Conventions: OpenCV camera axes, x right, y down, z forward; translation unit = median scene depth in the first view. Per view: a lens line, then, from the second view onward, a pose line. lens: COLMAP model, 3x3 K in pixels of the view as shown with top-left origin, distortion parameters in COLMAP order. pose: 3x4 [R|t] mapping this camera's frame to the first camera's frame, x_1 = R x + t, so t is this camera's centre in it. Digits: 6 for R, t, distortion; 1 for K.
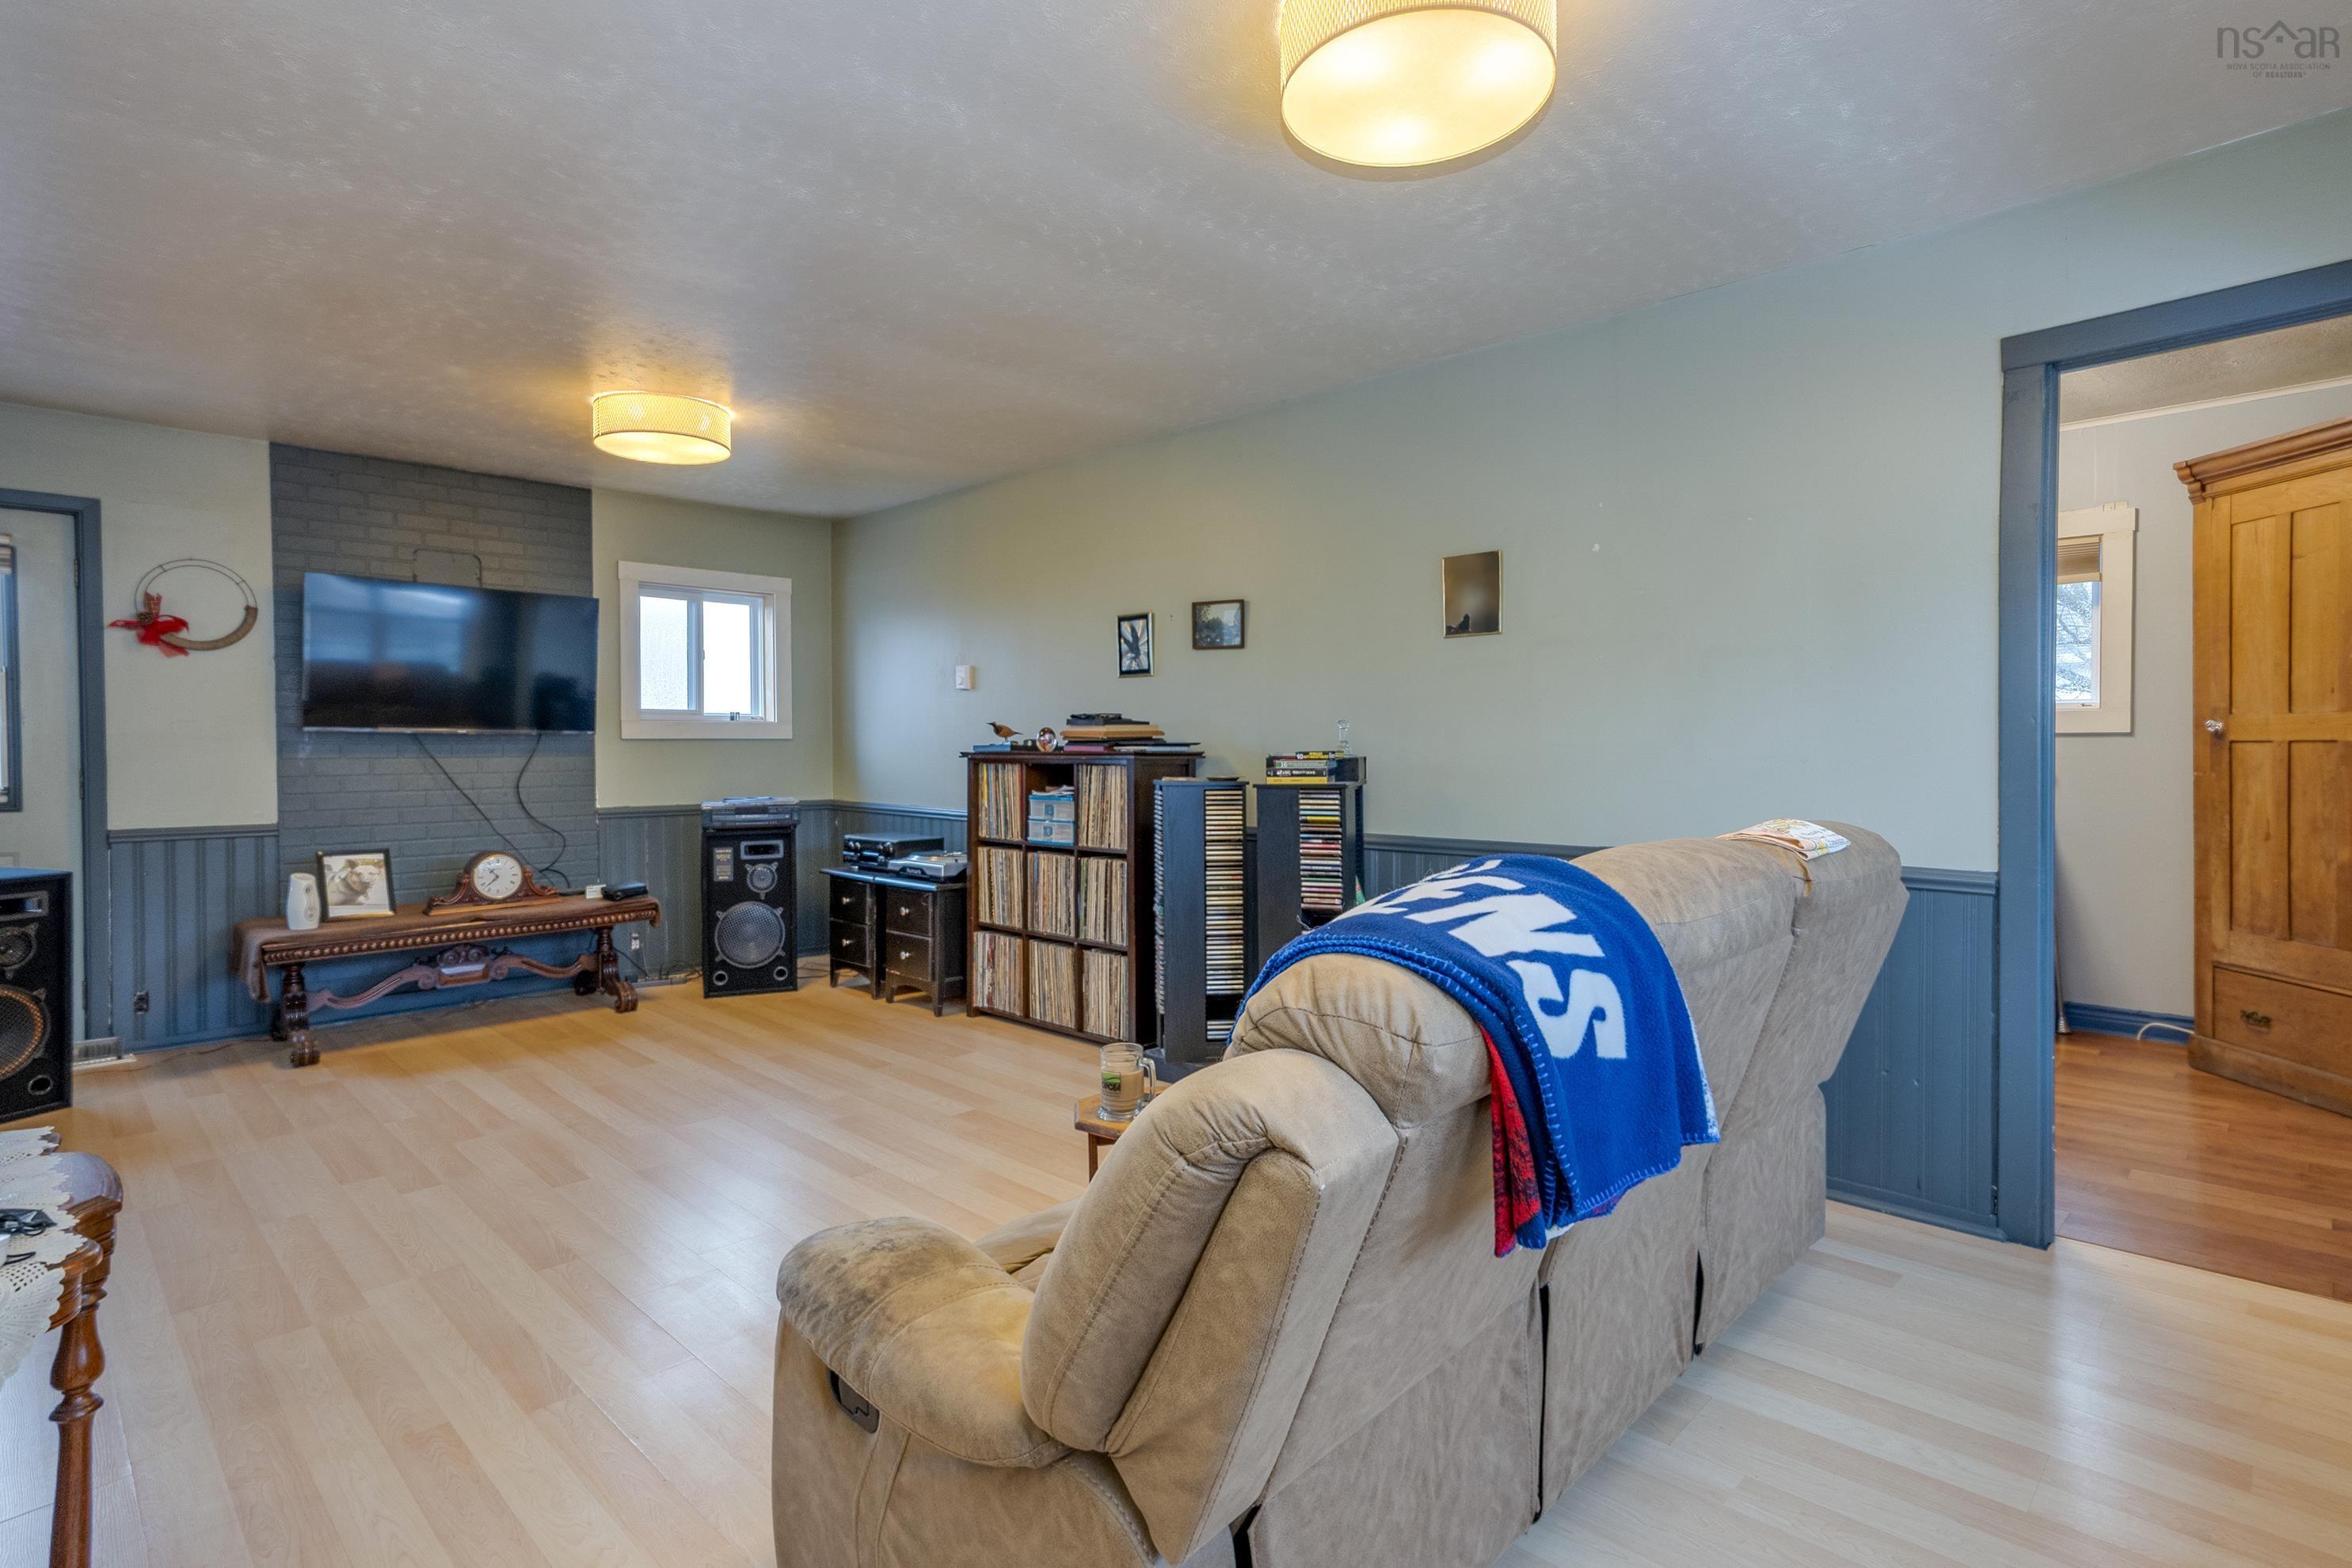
lens RADIAL K [[1166.9, 0, 1174.8], [0, 1166.9, 765.3], [0, 0, 1]] dist [0.017056, 0.015640]
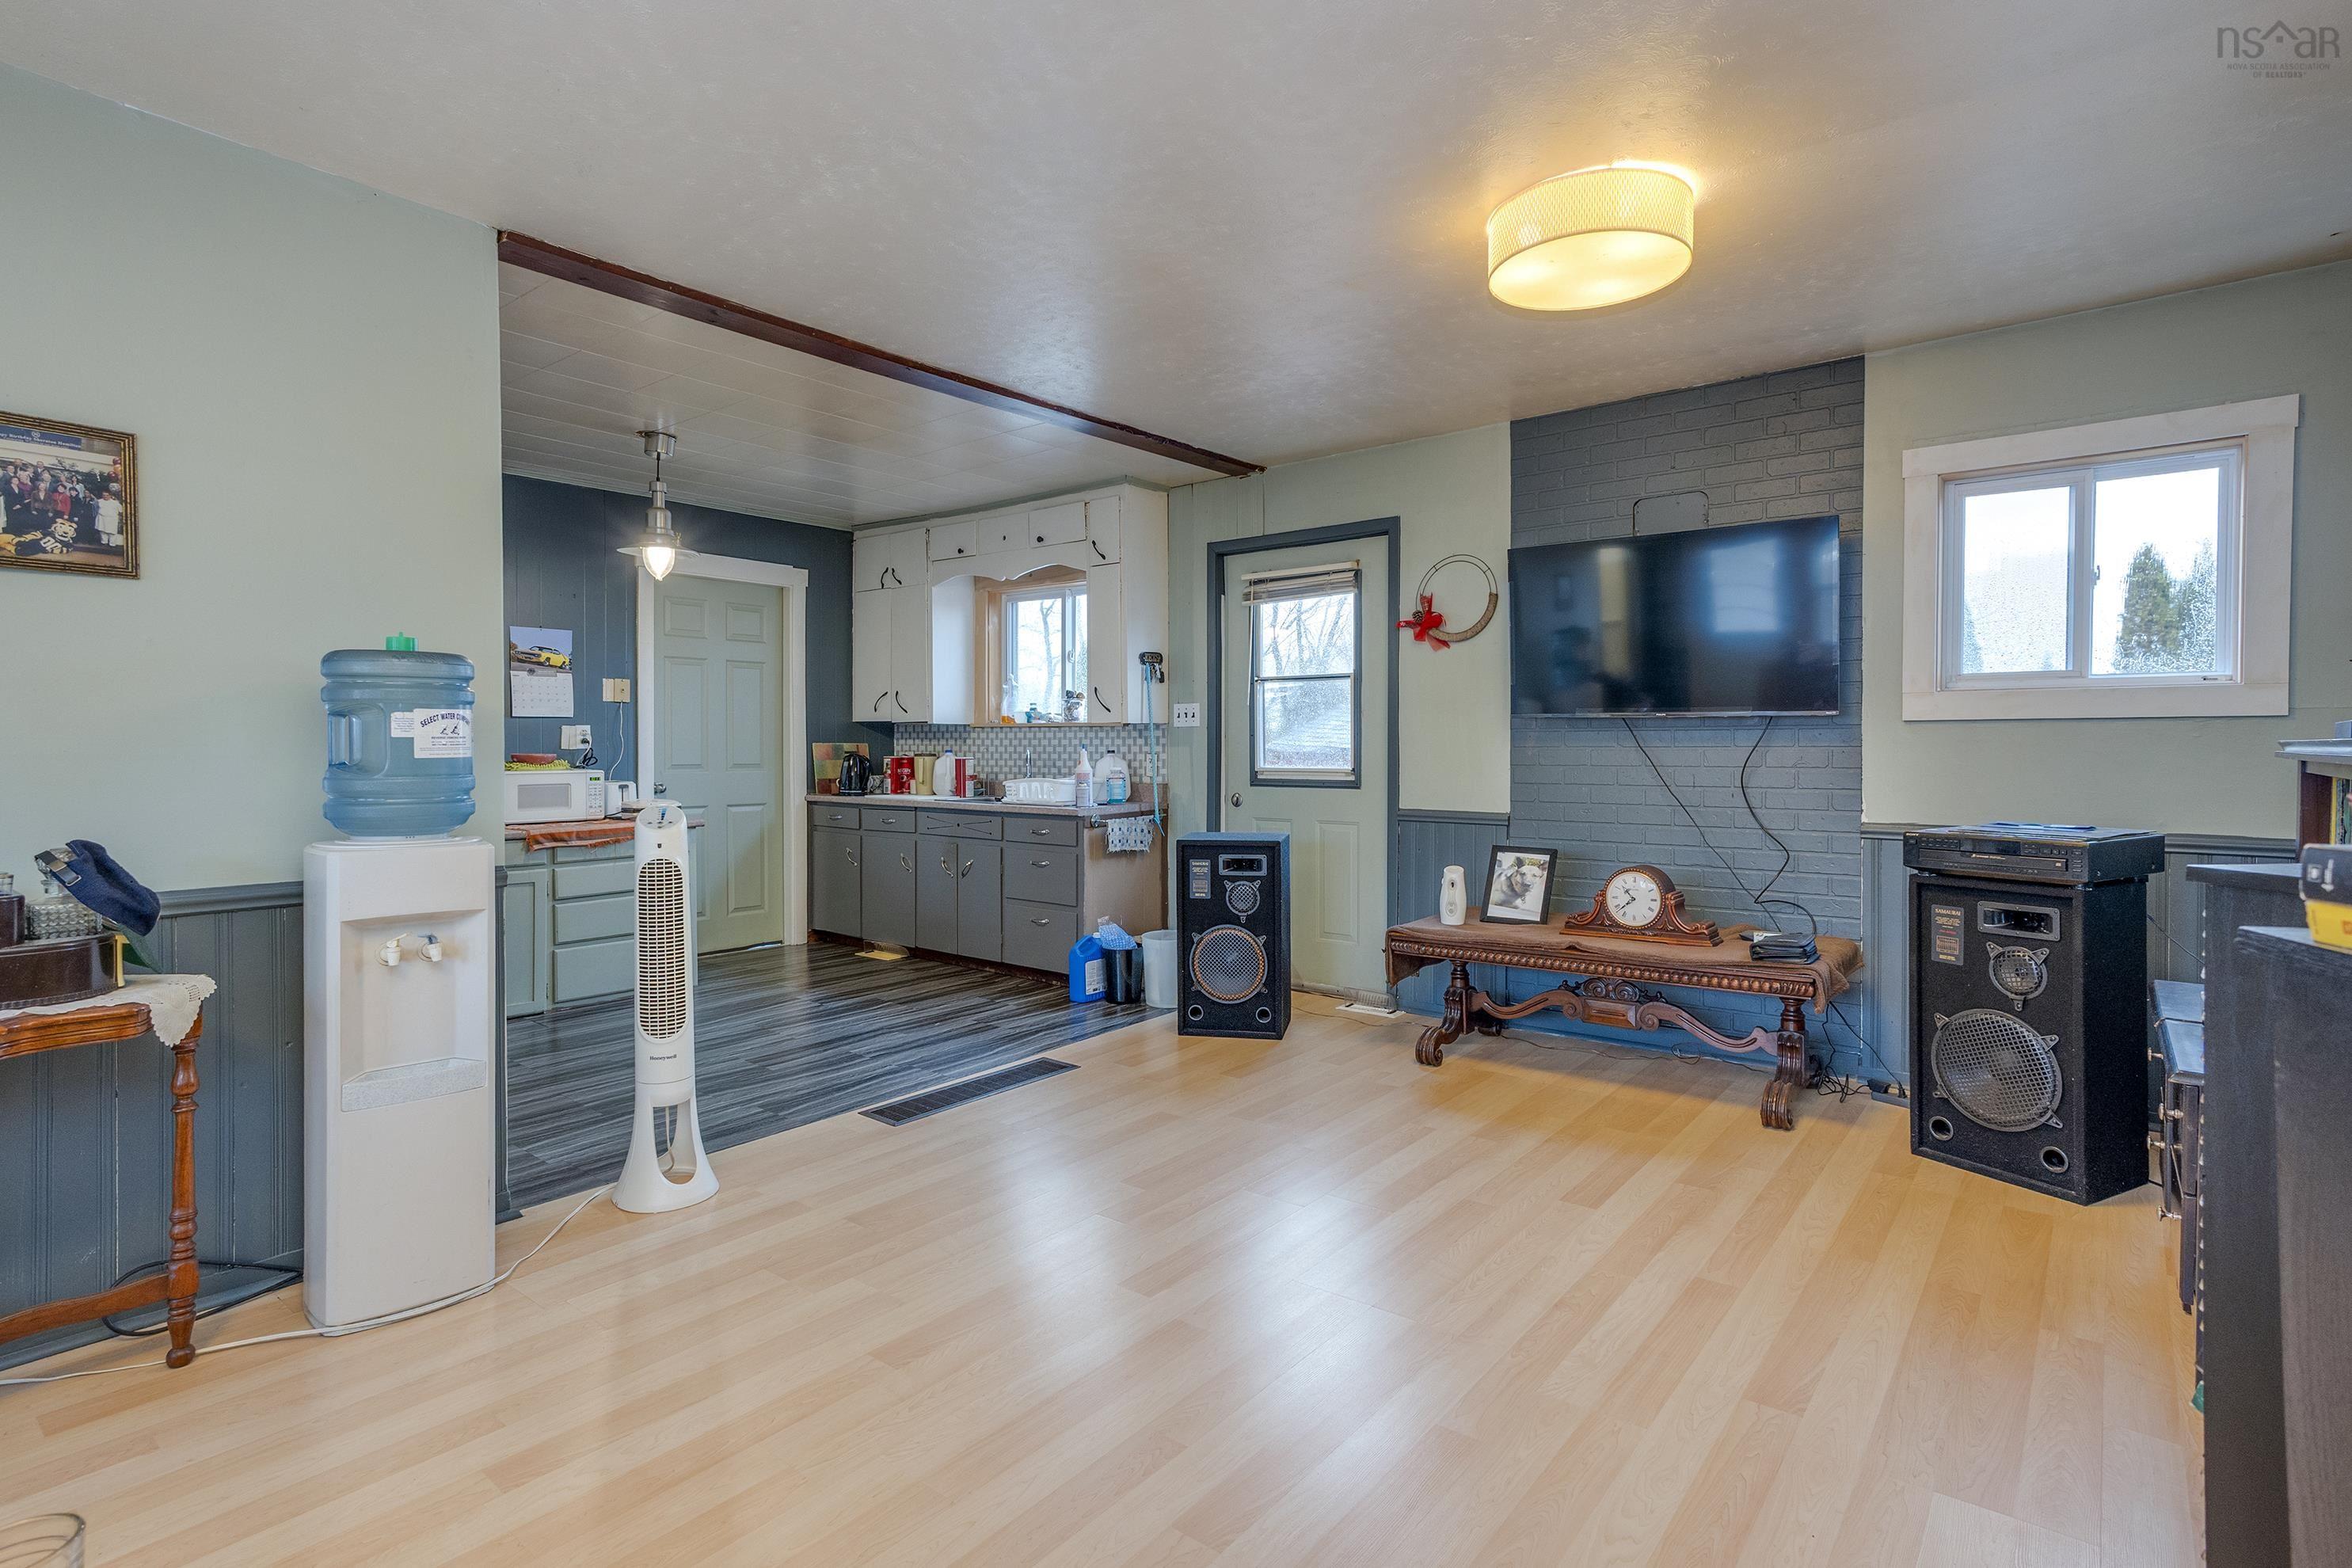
lens RADIAL K [[1172.3, 0, 1168.9], [0, 1172.3, 760.0], [0, 0, 1]] dist [-0.001266, 0.016705]
pose [[0.104964, 0.018681, -0.994301, 0.173371], [-0.013529, 0.999758, 0.017355, -0.007608], [0.994384, 0.011630, 0.105191, 0.630421]]
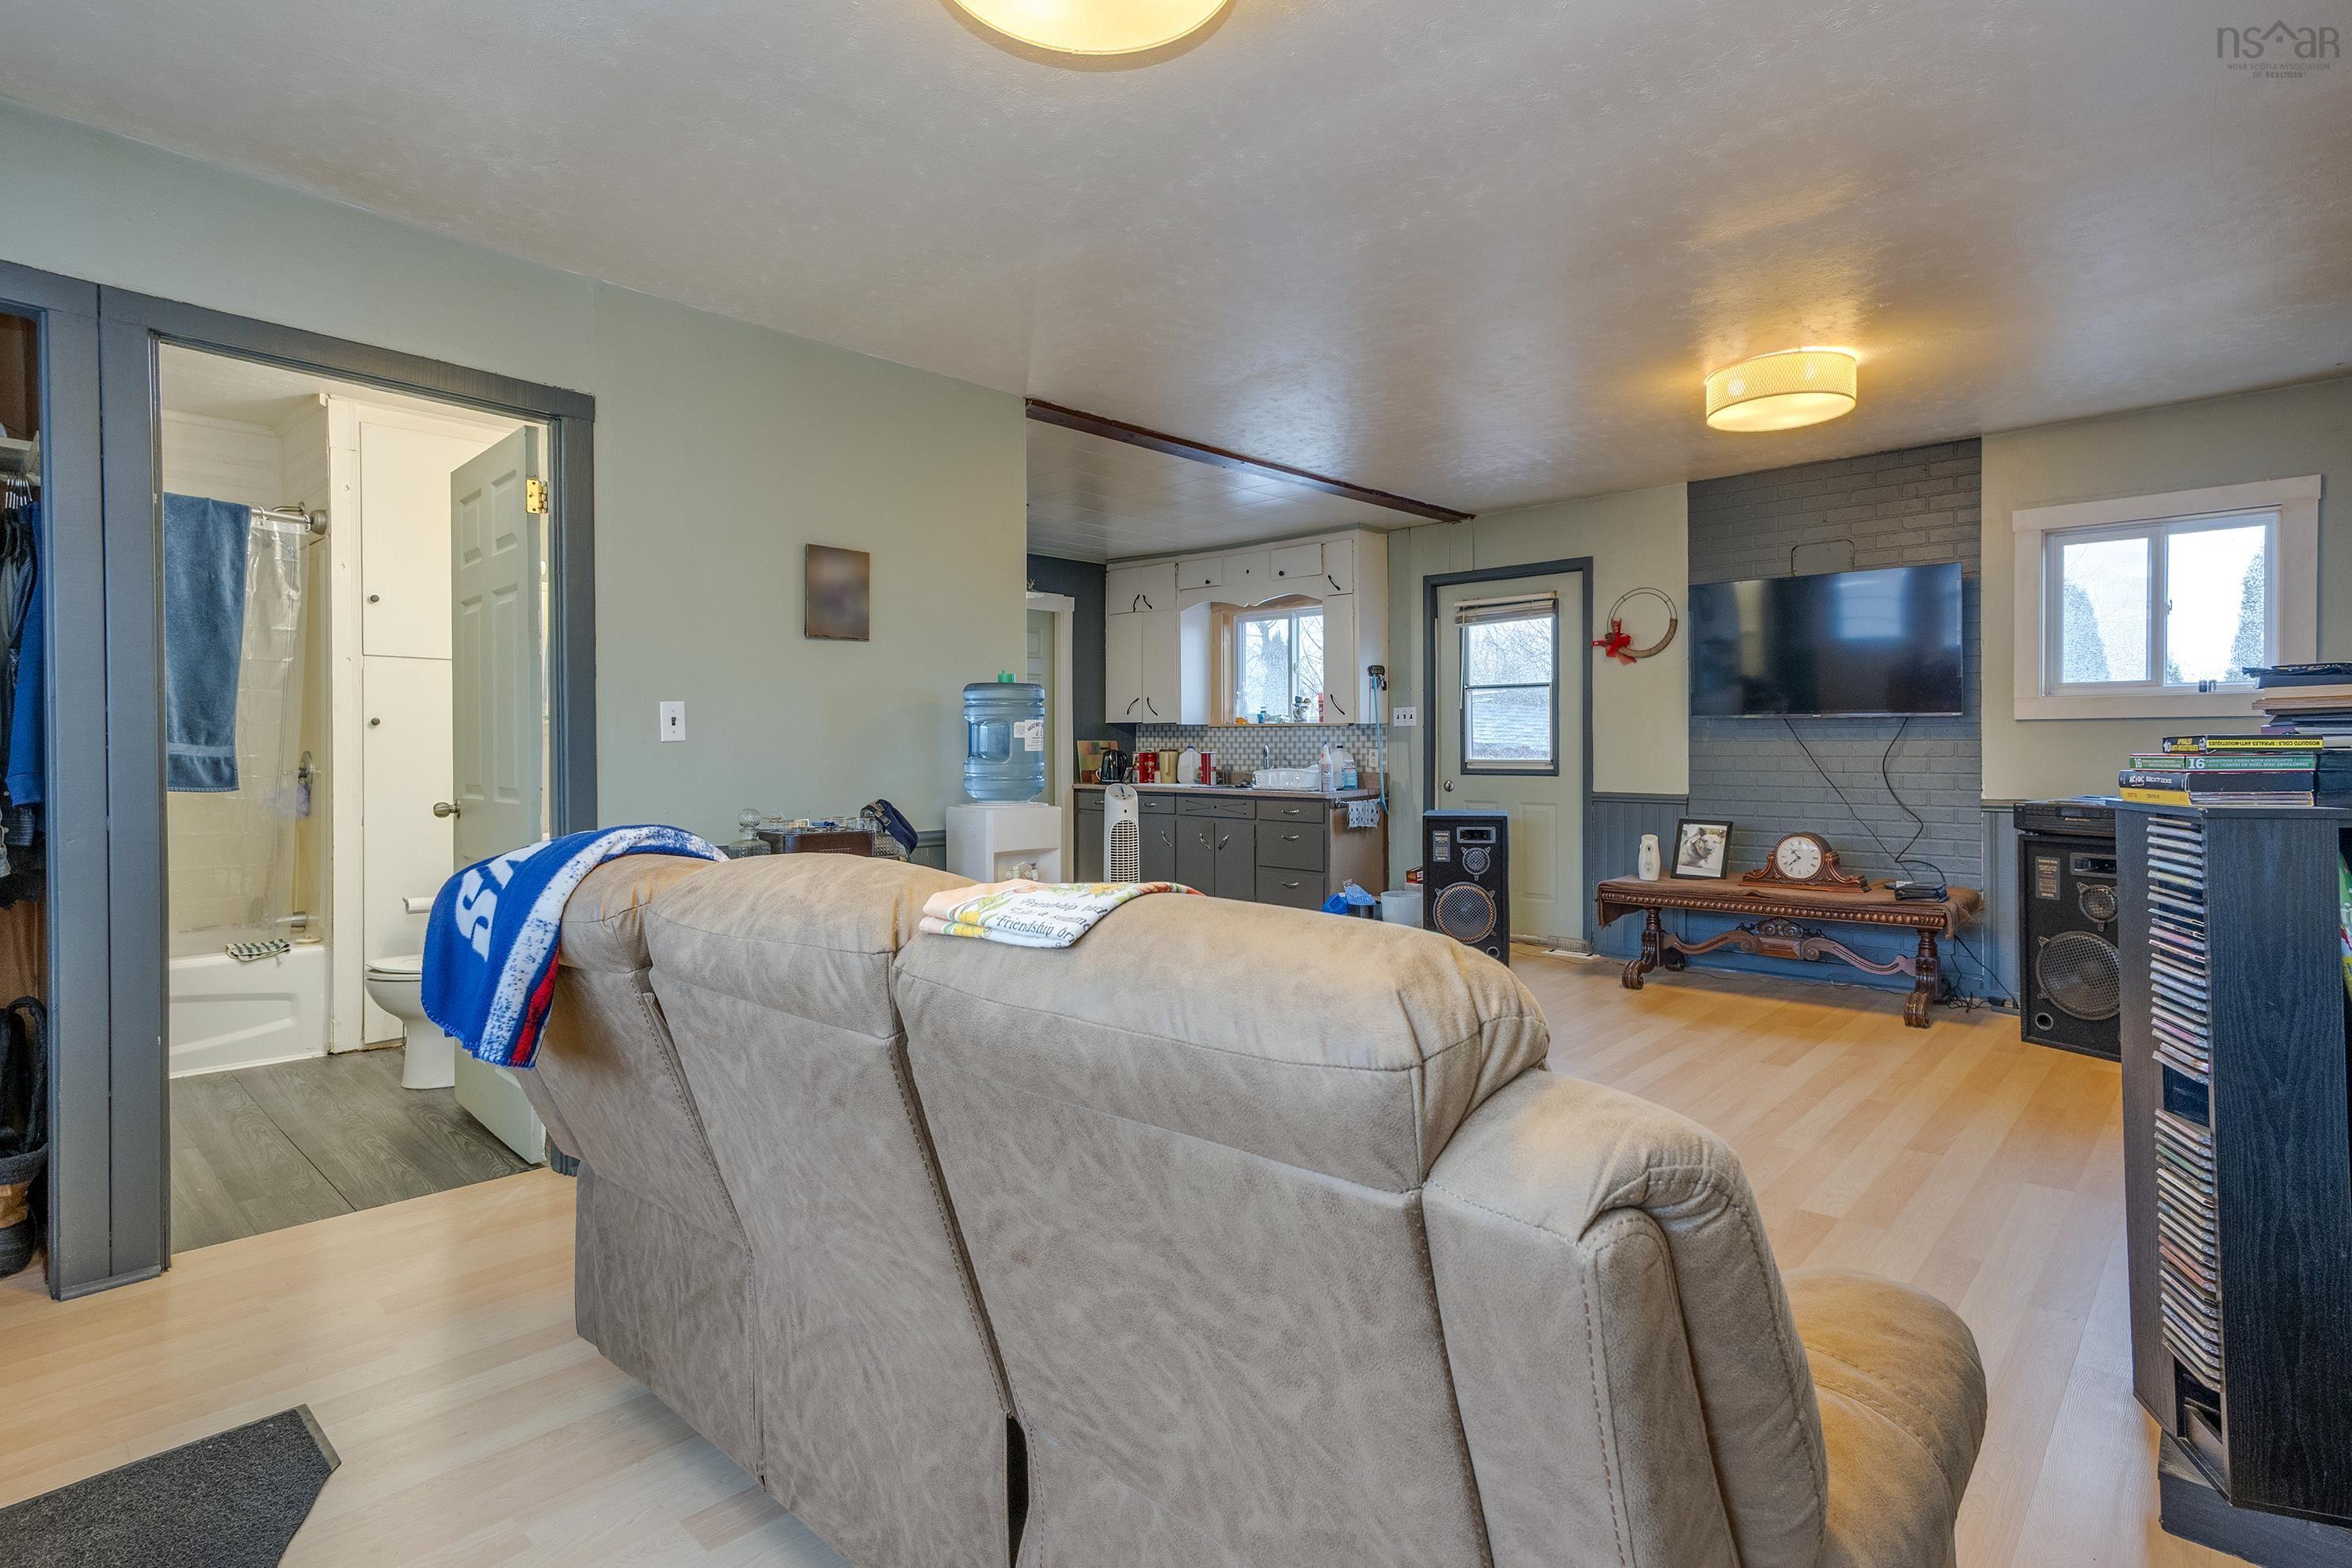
lens RADIAL K [[1179.0, 0, 1185.1], [0, 1179.0, 749.1], [0, 0, 1]] dist [0.000317, 0.017349]
pose [[0.043021, 0.011896, -0.999003, 0.440728], [-0.009031, 0.999893, 0.011518, -0.006977], [0.999033, 0.008526, 0.043124, 0.436930]]
